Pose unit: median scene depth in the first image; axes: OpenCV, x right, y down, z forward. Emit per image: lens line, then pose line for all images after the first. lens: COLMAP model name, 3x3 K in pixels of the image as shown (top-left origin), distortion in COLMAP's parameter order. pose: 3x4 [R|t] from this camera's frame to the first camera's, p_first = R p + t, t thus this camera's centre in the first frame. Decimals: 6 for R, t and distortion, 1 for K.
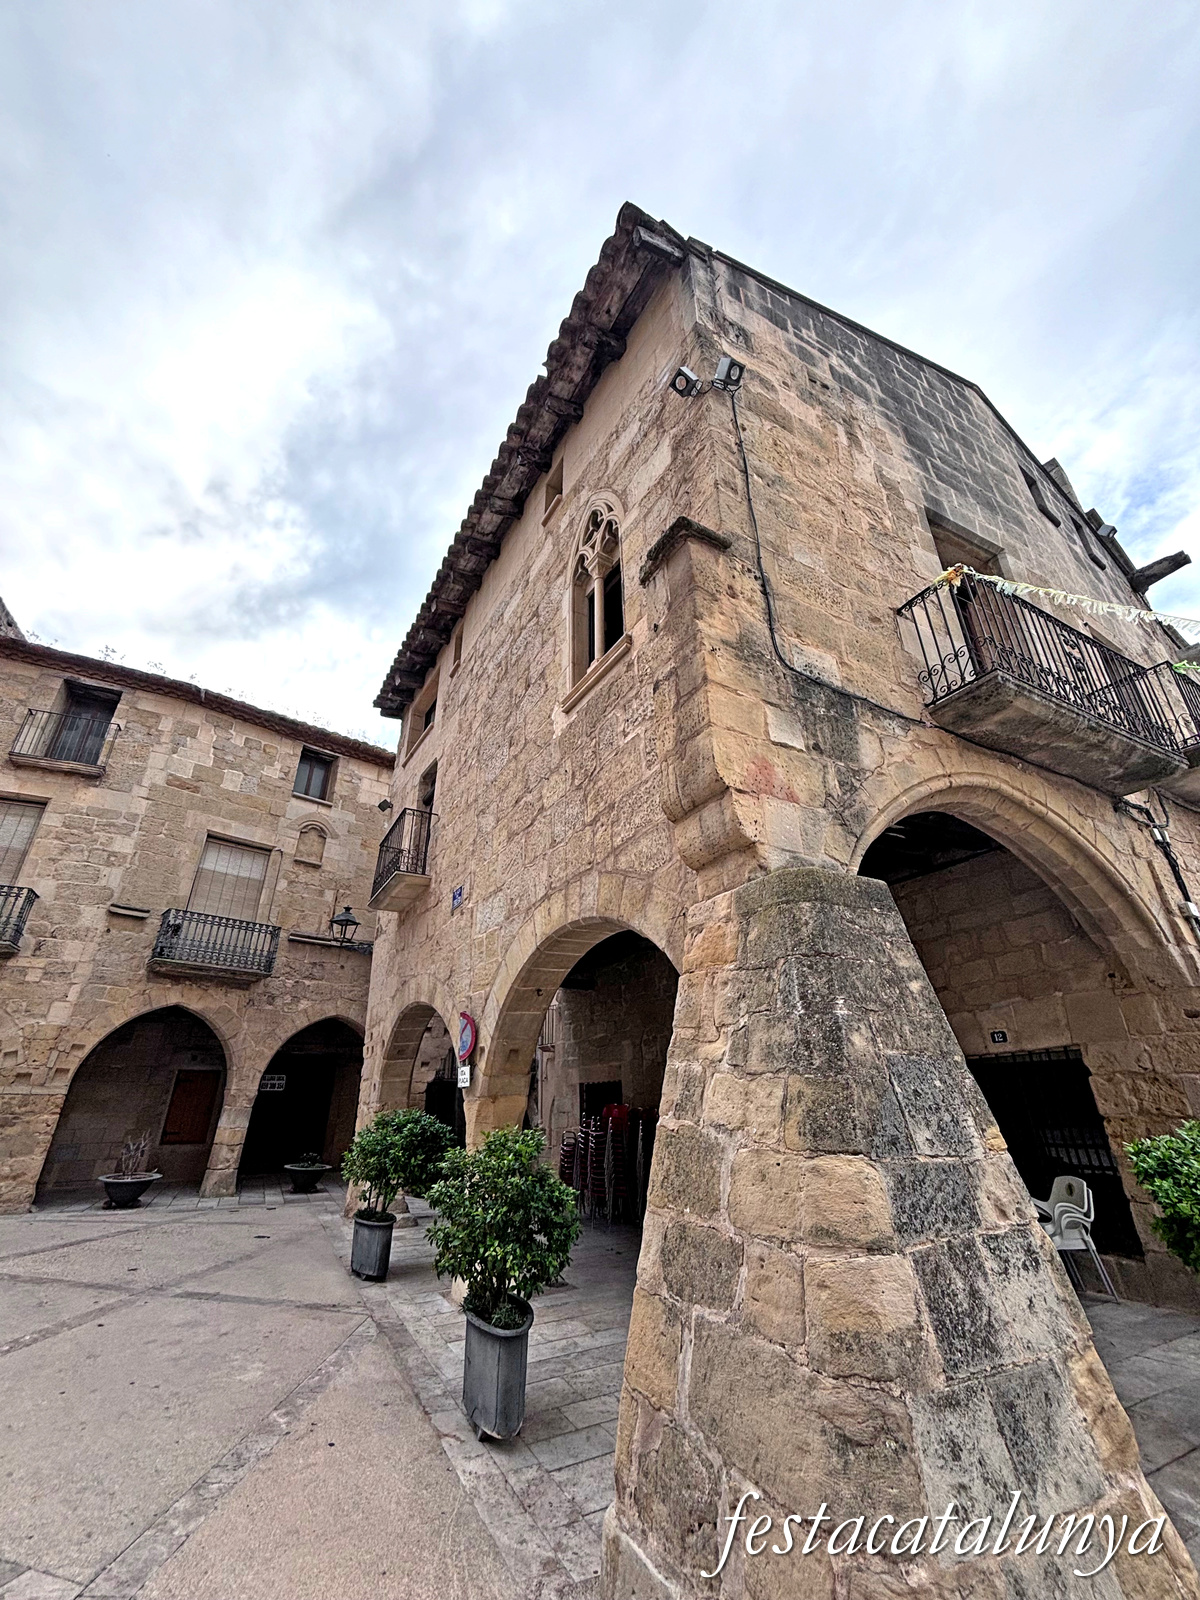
lens RADIAL K [[644.1, 0, 609.4], [0, 644.1, 796.7], [0, 0, 1]] dist [0.003238, -0.000530]
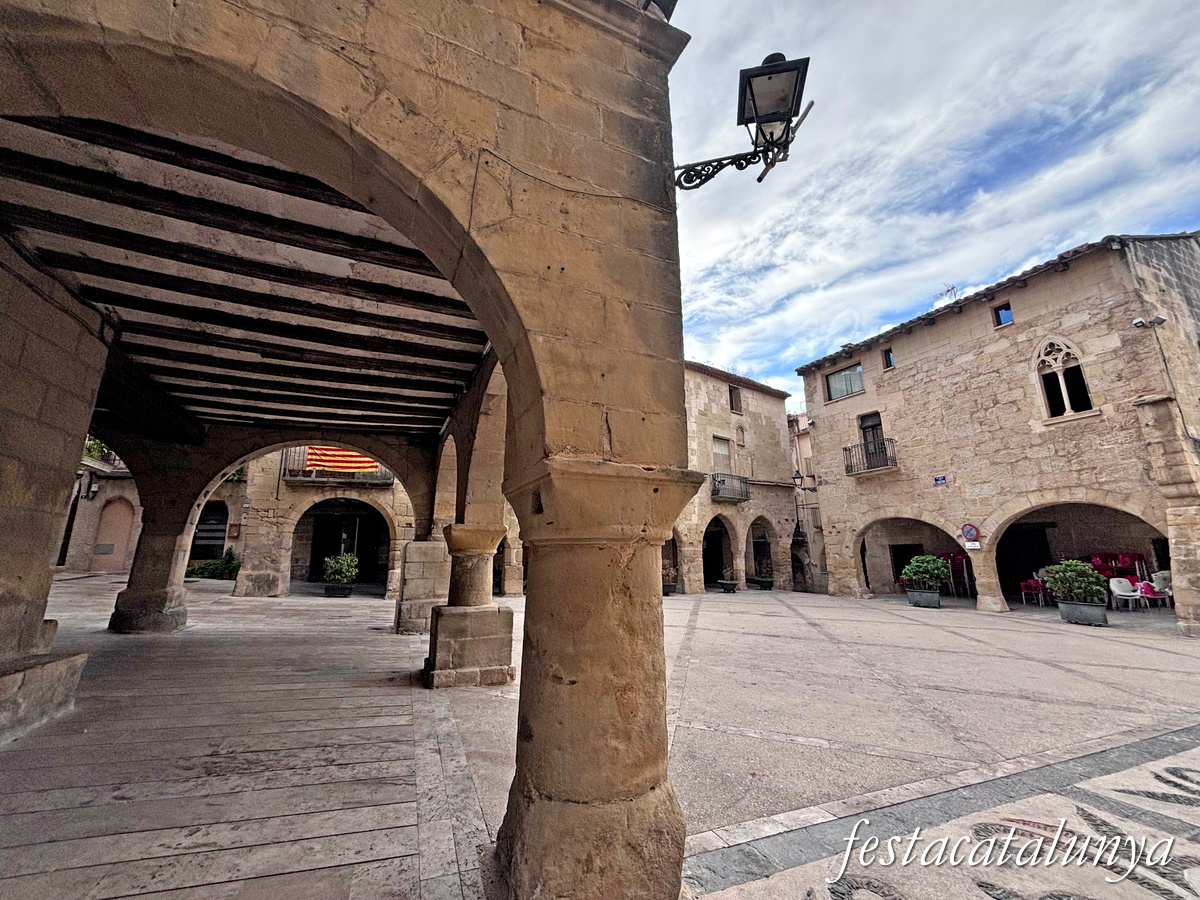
lens RADIAL K [[483.1, 0, 597.5], [0, 483.1, 444.0], [0, 0, 1]] dist [0.003238, -0.000530]
pose [[0.996554, -0.022465, -0.079841, -1.783212], [0.039760, 0.974199, 0.222163, -0.578879], [0.072790, -0.224572, 0.971735, -1.169730]]
